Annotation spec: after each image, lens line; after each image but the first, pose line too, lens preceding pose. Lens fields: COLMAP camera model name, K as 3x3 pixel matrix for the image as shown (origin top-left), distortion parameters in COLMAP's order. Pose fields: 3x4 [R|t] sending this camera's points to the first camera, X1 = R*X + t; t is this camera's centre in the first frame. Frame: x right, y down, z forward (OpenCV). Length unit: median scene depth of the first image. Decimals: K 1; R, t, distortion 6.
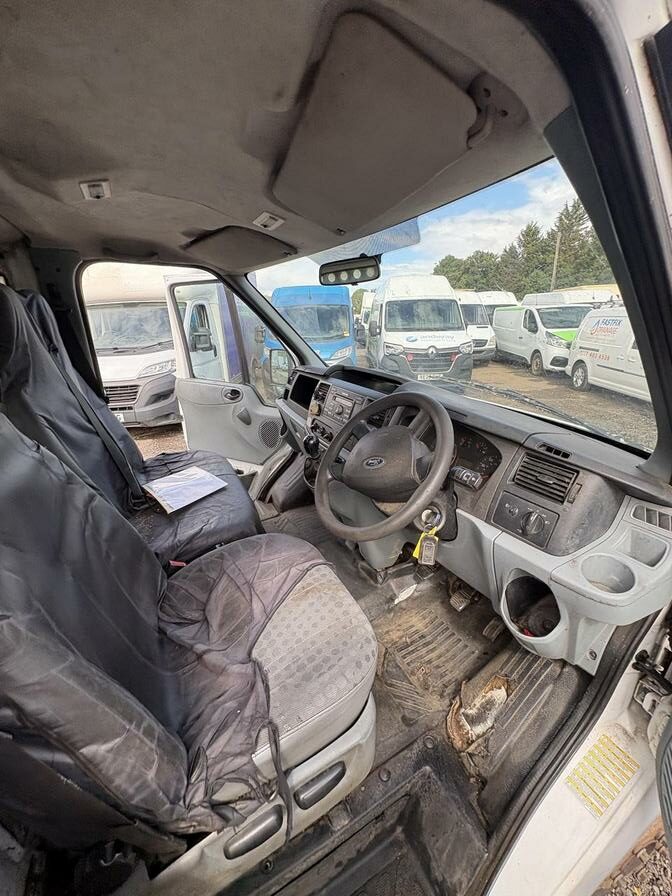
lens RADIAL K [[356.1, 0, 342.6], [0, 356.1, 444.6], [0, 0, 1]] dist [-0.002959, 0.000383]
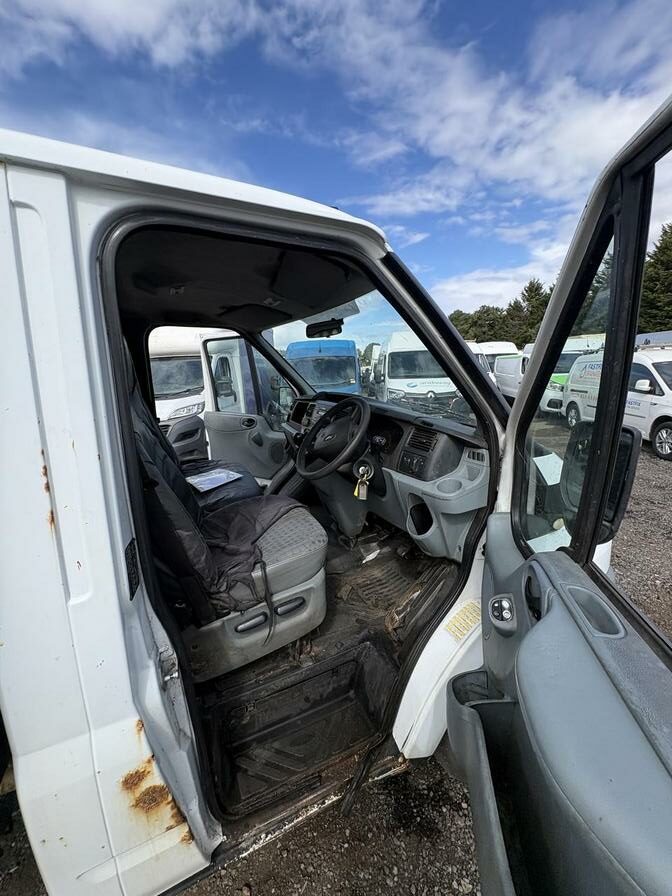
lens RADIAL K [[356.1, 0, 344.2], [0, 356.1, 447.2], [0, 0, 1]] dist [-0.002959, 0.000383]
pose [[0.999253, -0.009642, -0.037410, 0.126282], [0.004786, 0.991792, -0.127769, 0.177968], [0.038335, 0.127495, 0.991098, -0.377012]]
